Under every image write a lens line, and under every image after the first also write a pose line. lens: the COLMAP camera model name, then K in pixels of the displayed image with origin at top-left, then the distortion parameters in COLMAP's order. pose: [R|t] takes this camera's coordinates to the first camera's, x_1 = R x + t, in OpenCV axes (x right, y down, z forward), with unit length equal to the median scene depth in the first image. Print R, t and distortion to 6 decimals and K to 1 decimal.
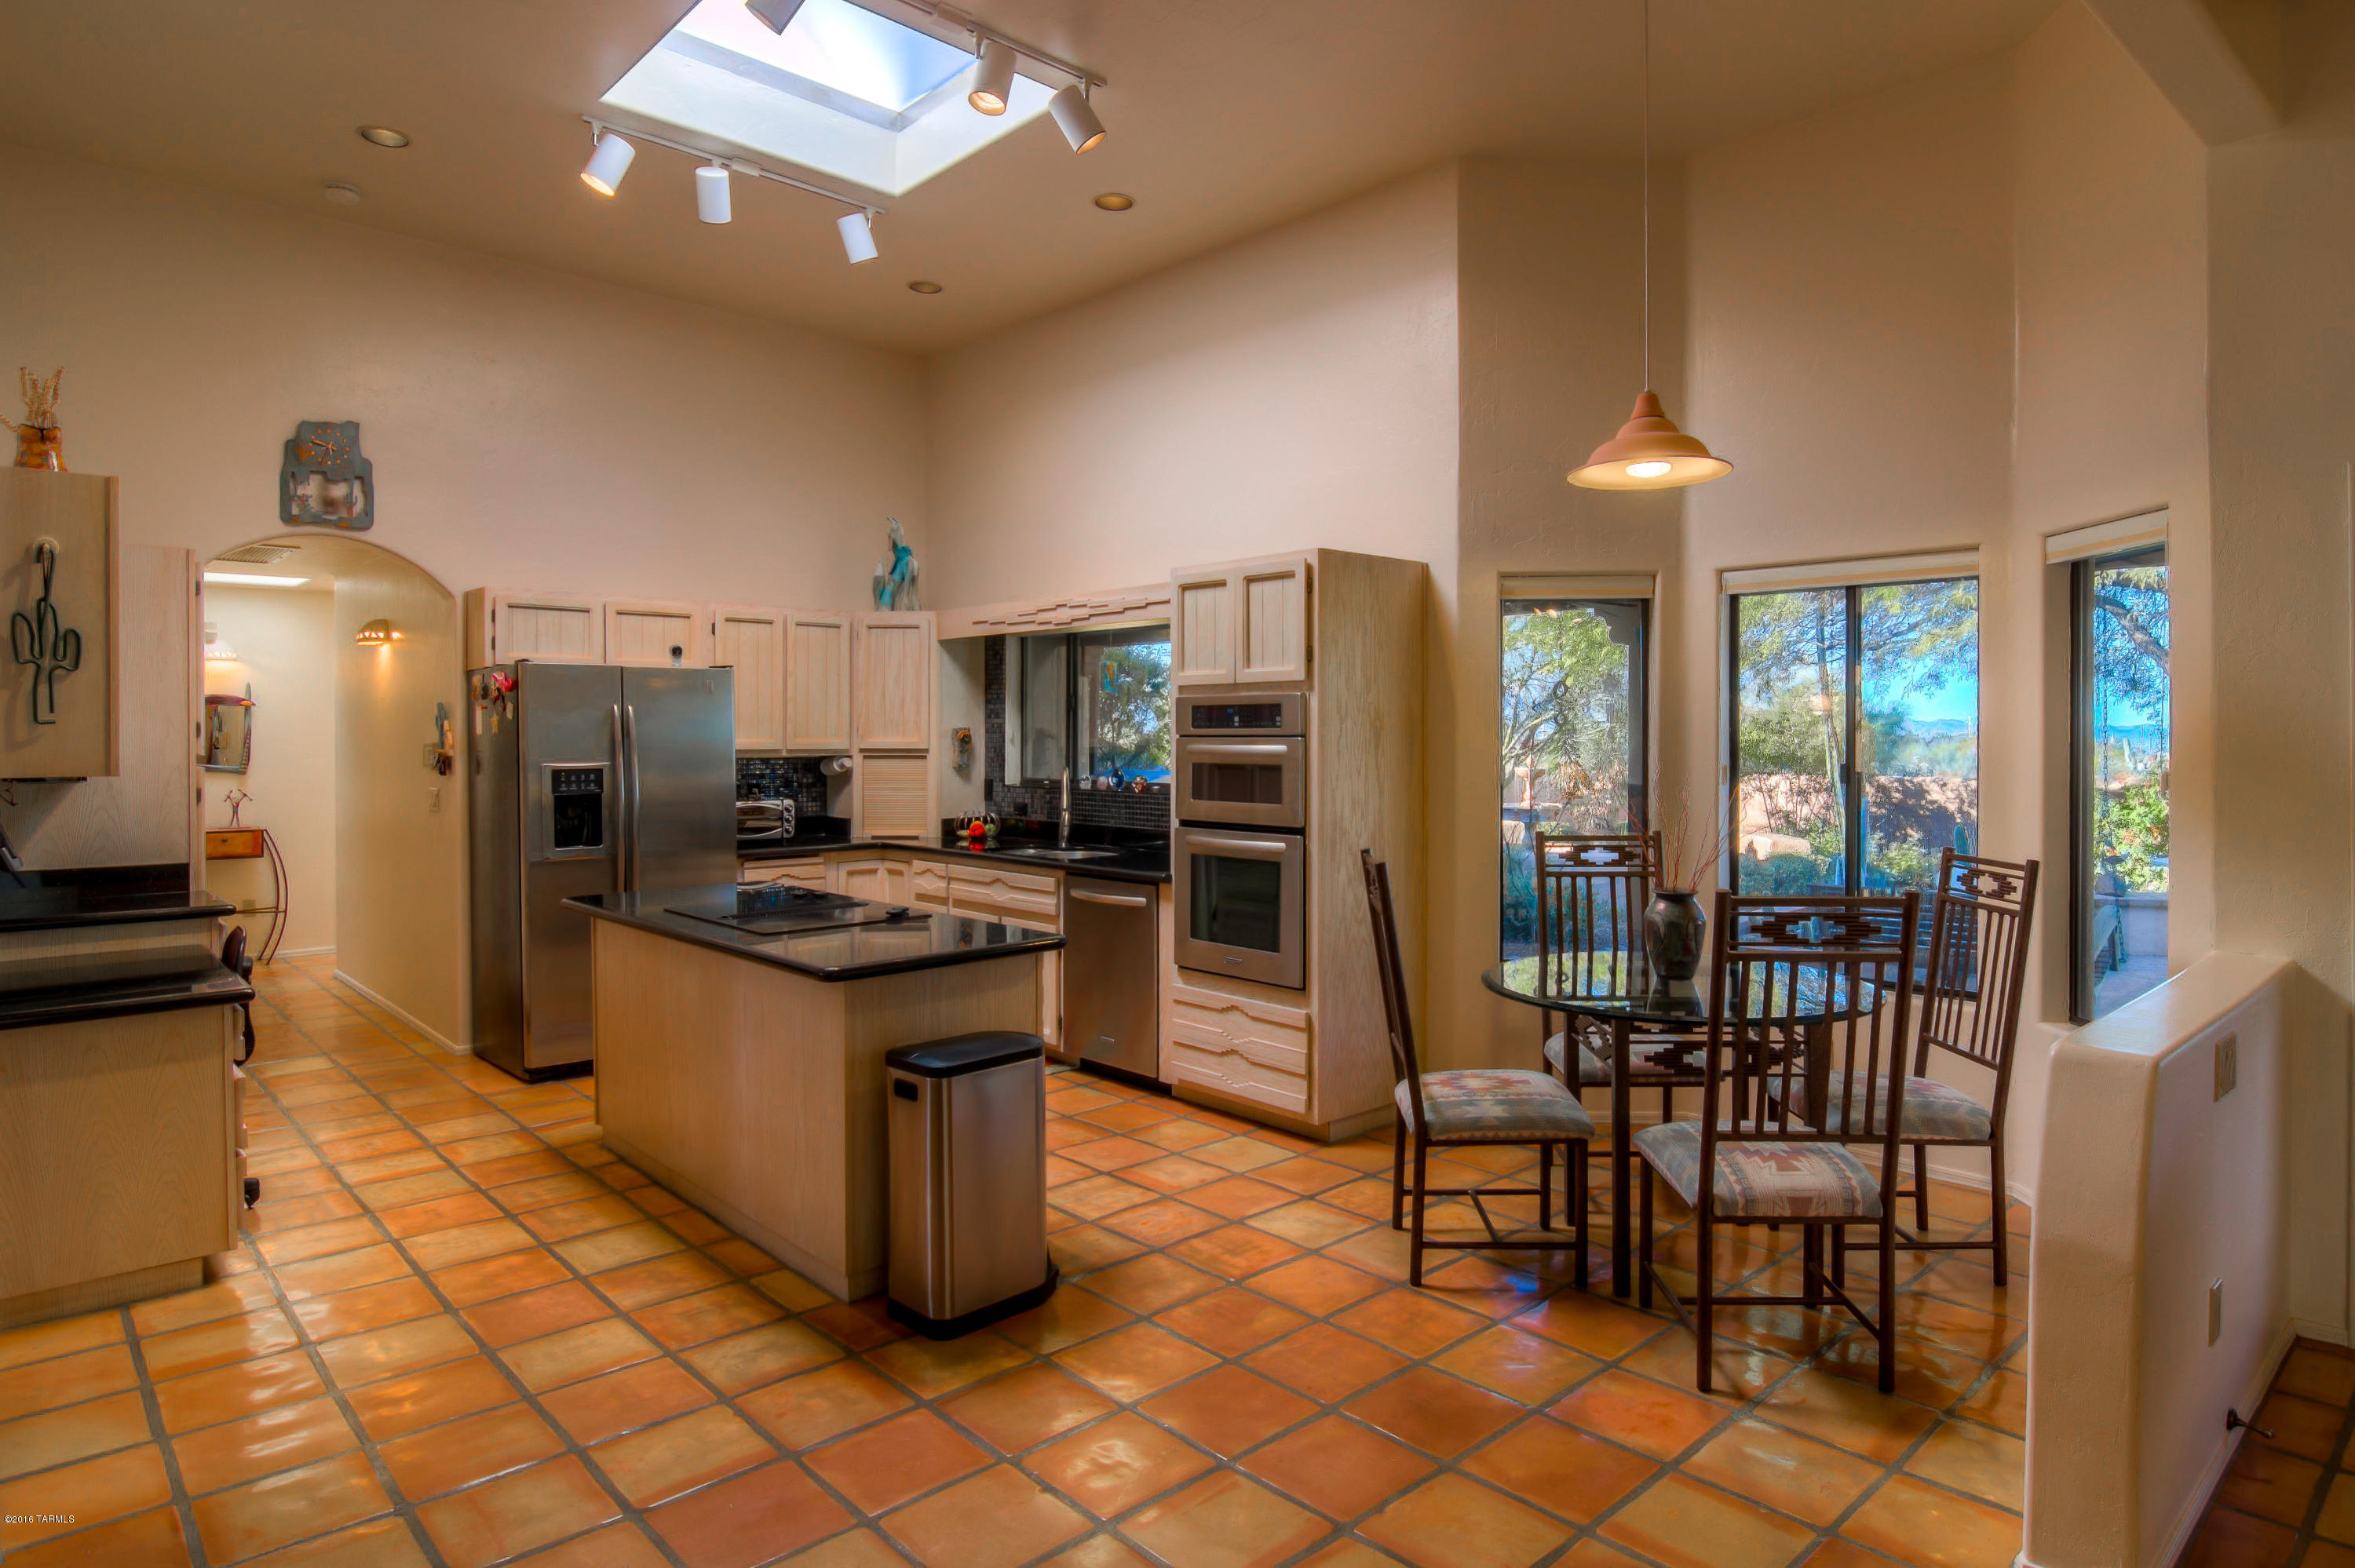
lens RADIAL K [[1327.7, 0, 1214.4], [0, 1327.7, 743.3], [0, 0, 1]] dist [0.014312, -0.000318]
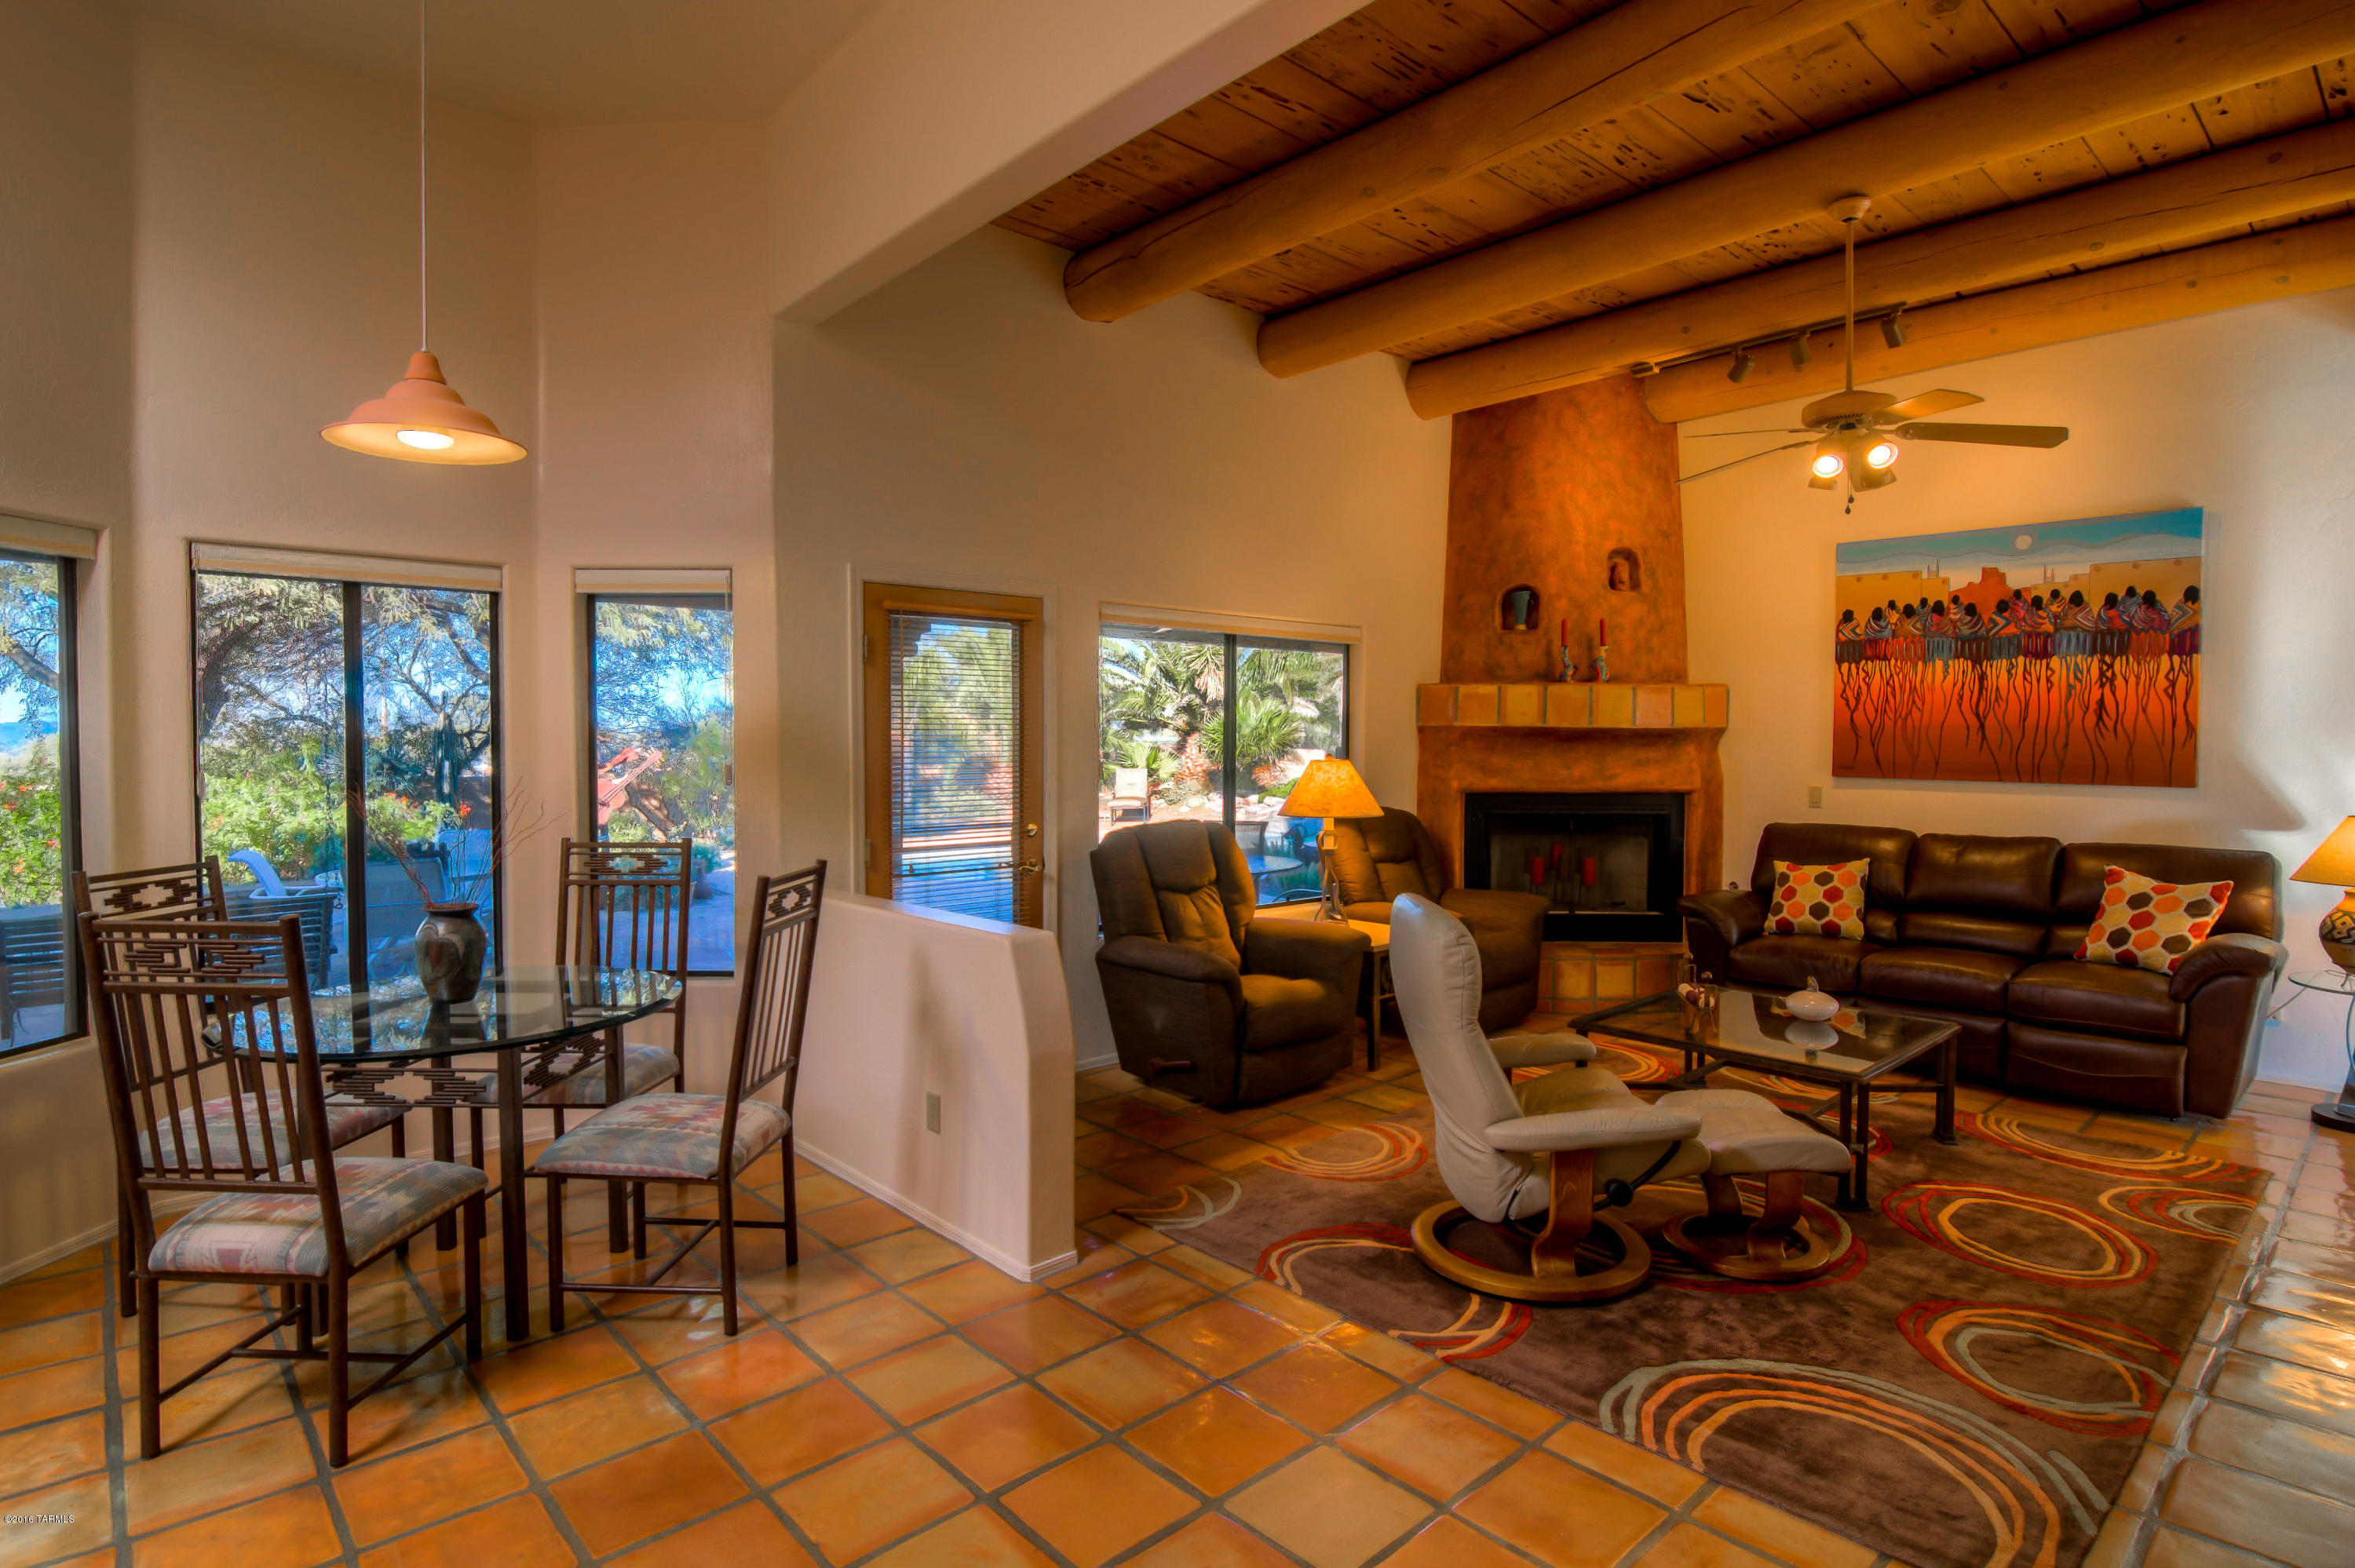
lens RADIAL K [[1225.1, 0, 1177.5], [0, 1225.1, 784.0], [0, 0, 1]] dist [0.029947, -0.050022]
pose [[0.012480, -0.036556, 0.999254, -0.323326], [0.006210, 0.999315, 0.036480, -0.001132], [-0.999903, 0.005750, 0.012698, 0.320162]]
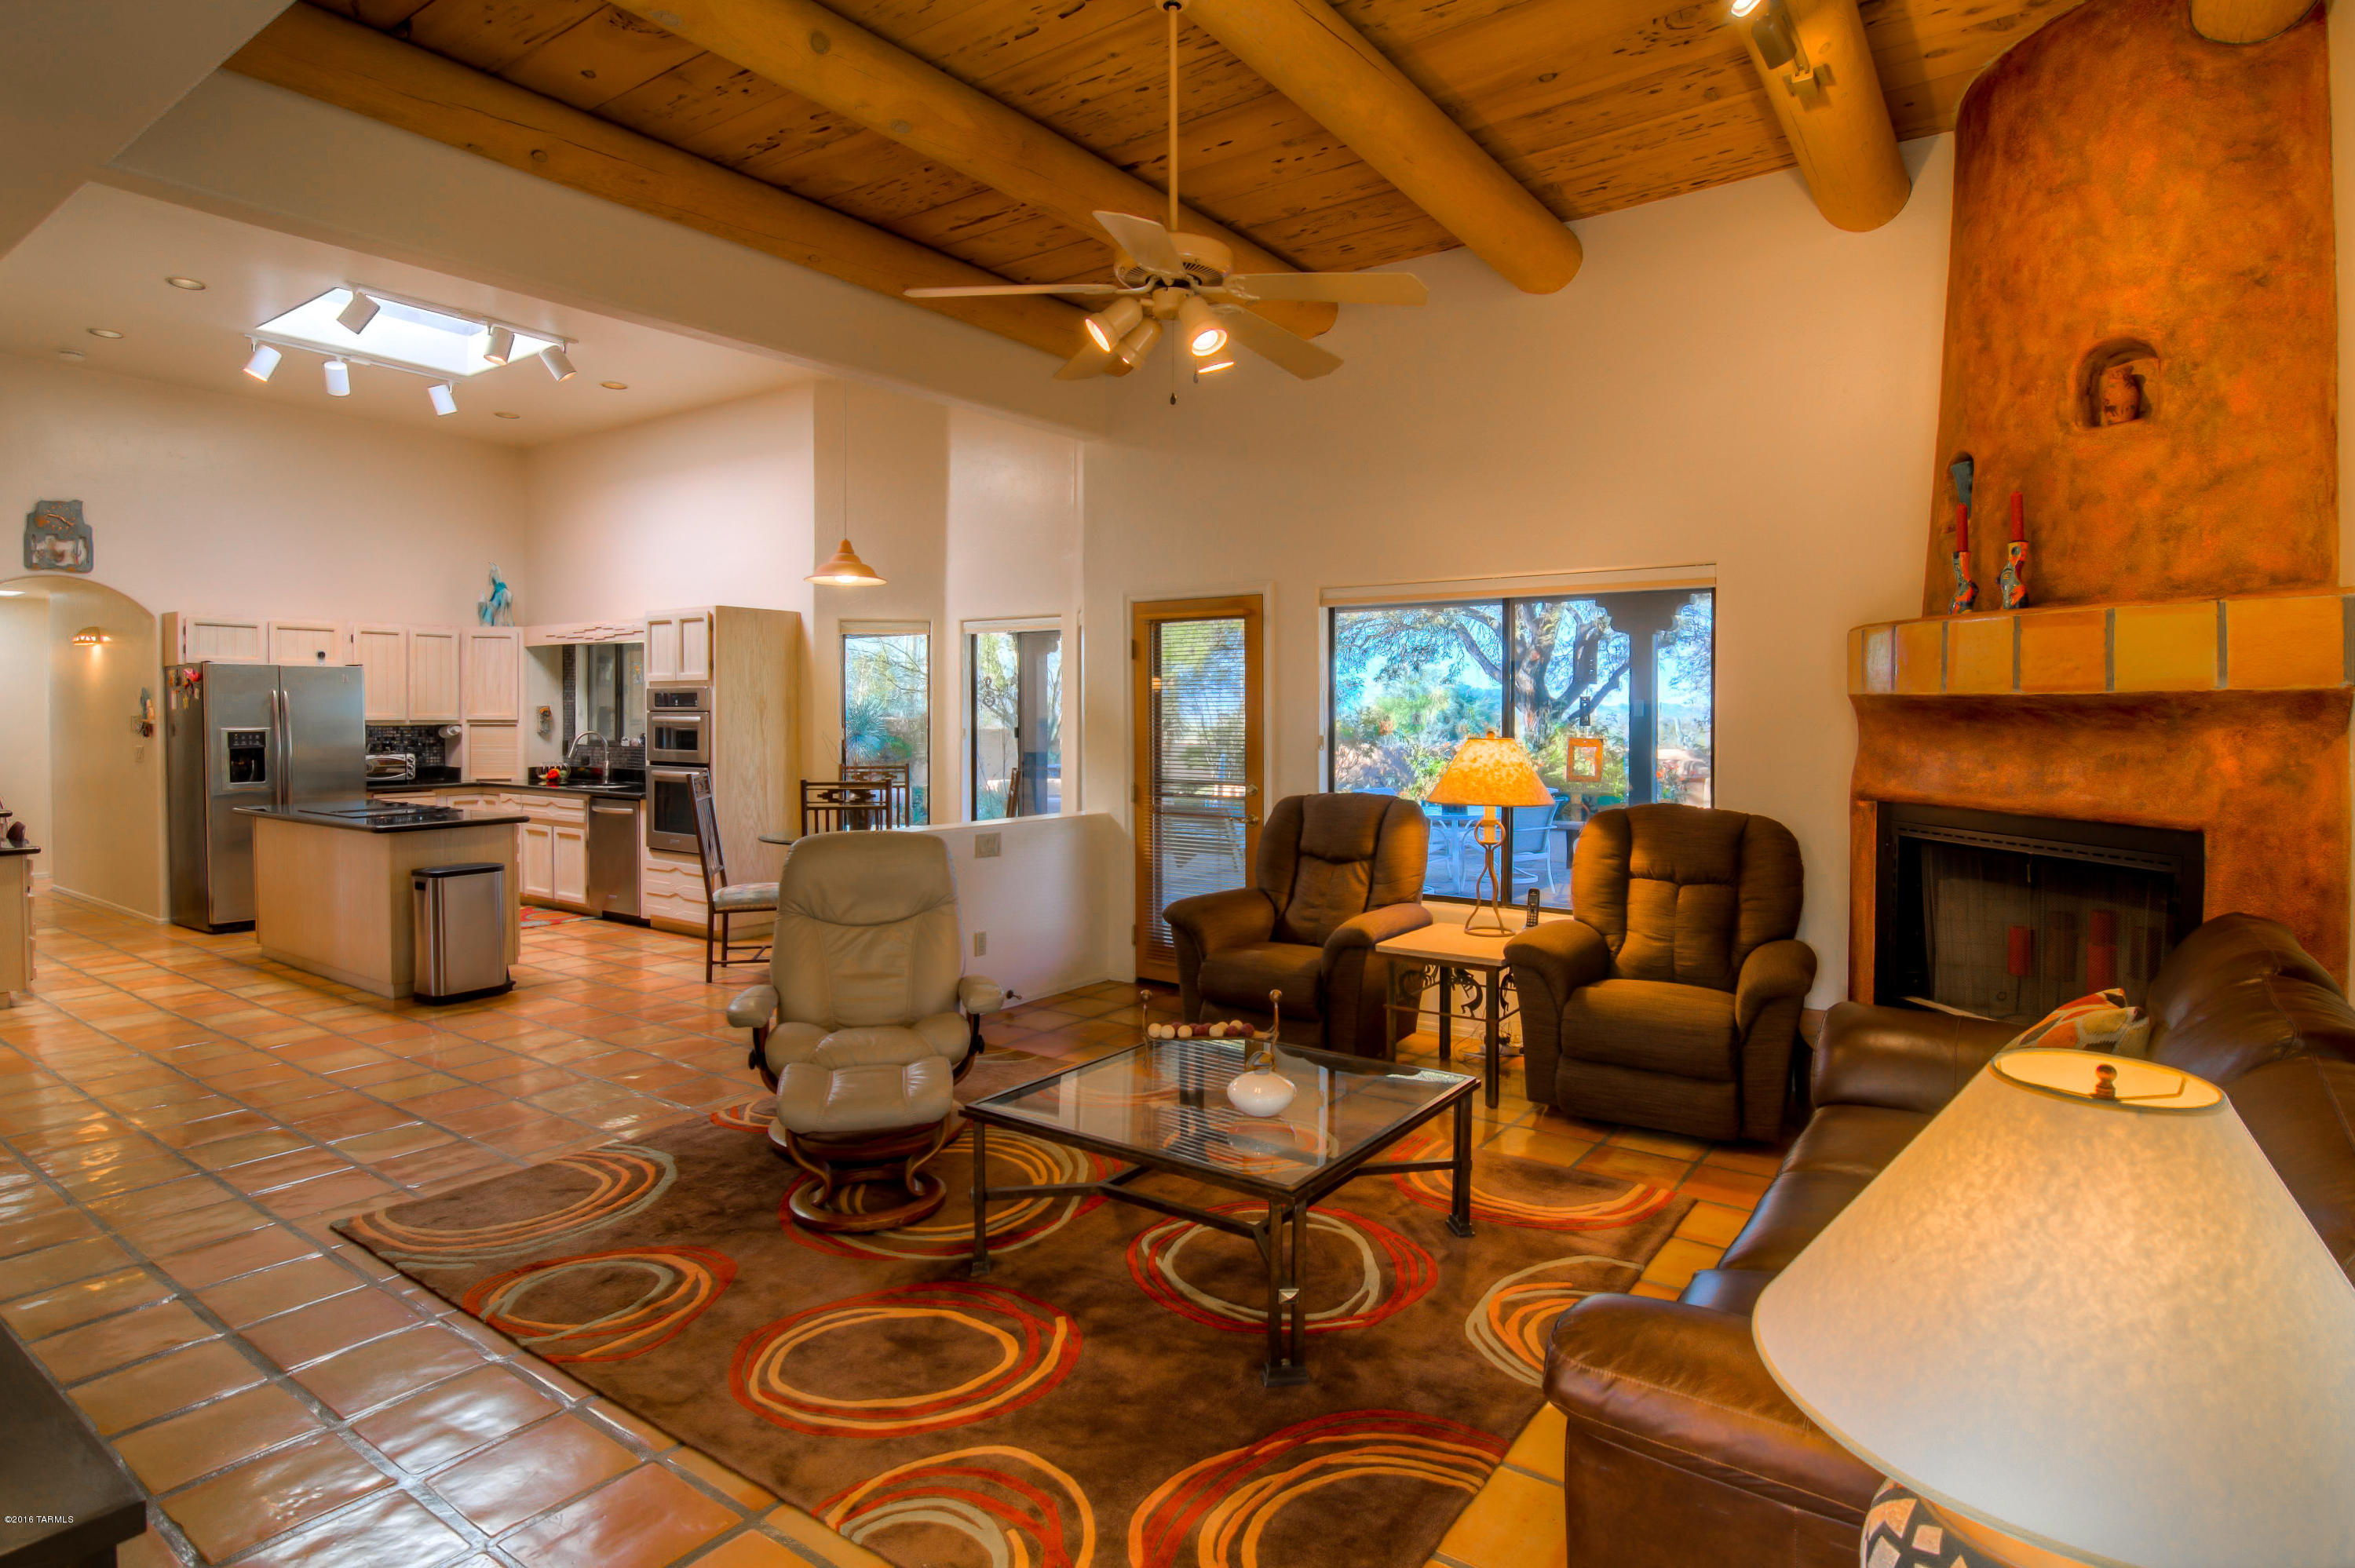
lens RADIAL K [[1191.0, 0, 1183.2], [0, 1191.0, 733.5], [0, 0, 1]] dist [-0.002300, -0.002073]
pose [[0.979107, -0.001135, 0.203343, 0.302605], [-0.001254, 0.999932, 0.011619, 0.003771], [-0.203343, -0.011631, 0.979039, -0.565439]]
